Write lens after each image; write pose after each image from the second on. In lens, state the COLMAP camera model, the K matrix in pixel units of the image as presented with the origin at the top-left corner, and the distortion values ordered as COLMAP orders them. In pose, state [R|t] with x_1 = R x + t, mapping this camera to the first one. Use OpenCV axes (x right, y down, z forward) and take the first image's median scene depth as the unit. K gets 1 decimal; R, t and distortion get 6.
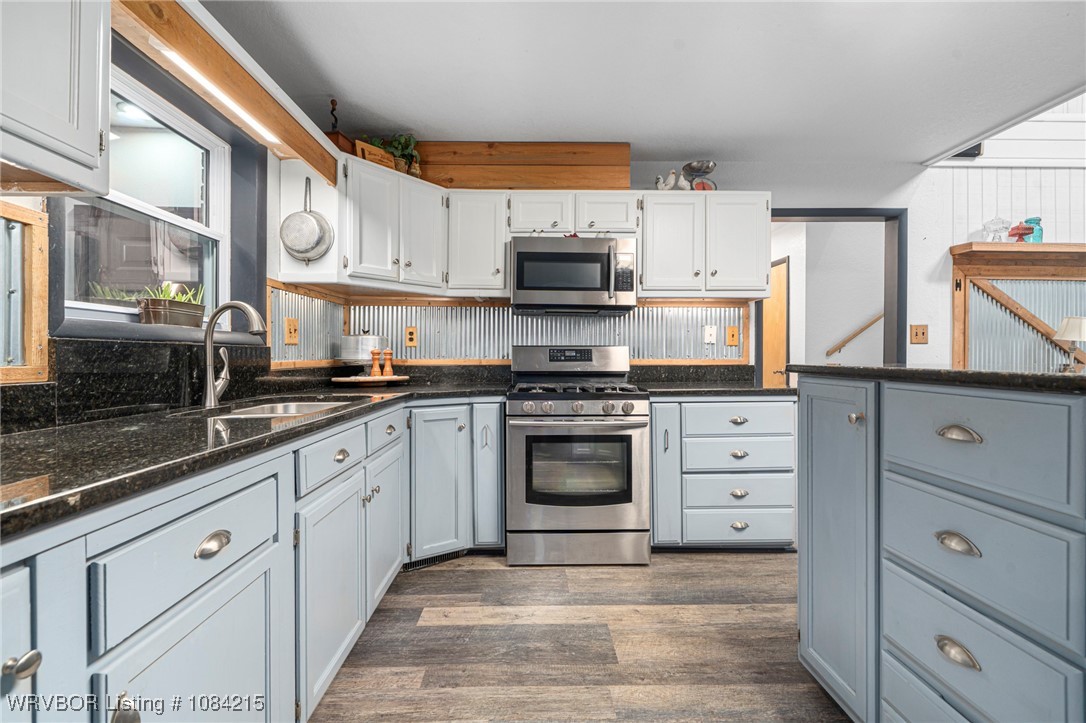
lens RADIAL K [[445.3, 0, 548.0], [0, 445.3, 357.3], [0, 0, 1]] dist [-0.000417, 0.000327]
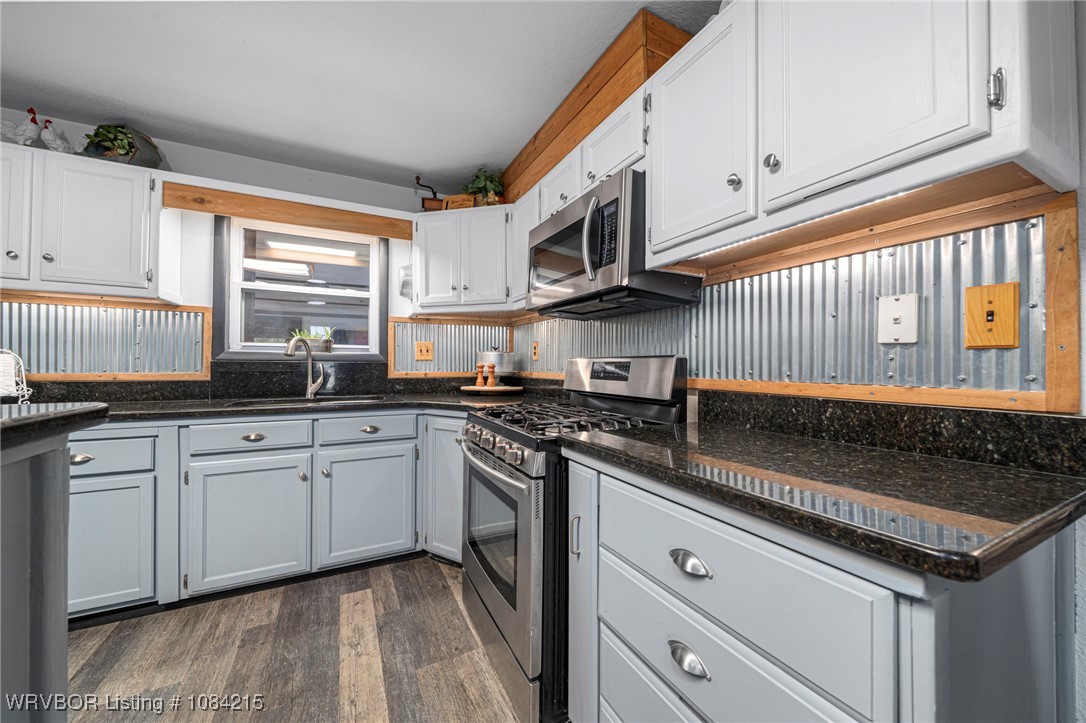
lens RADIAL K [[384.5, 0, 540.1], [0, 384.5, 361.8], [0, 0, 1]] dist [-0.005794, 0.000244]
pose [[0.444193, -0.004778, -0.895918, 0.646495], [-0.002931, 0.999973, -0.006786, -0.016925], [0.895926, 0.005640, 0.444167, 0.753928]]
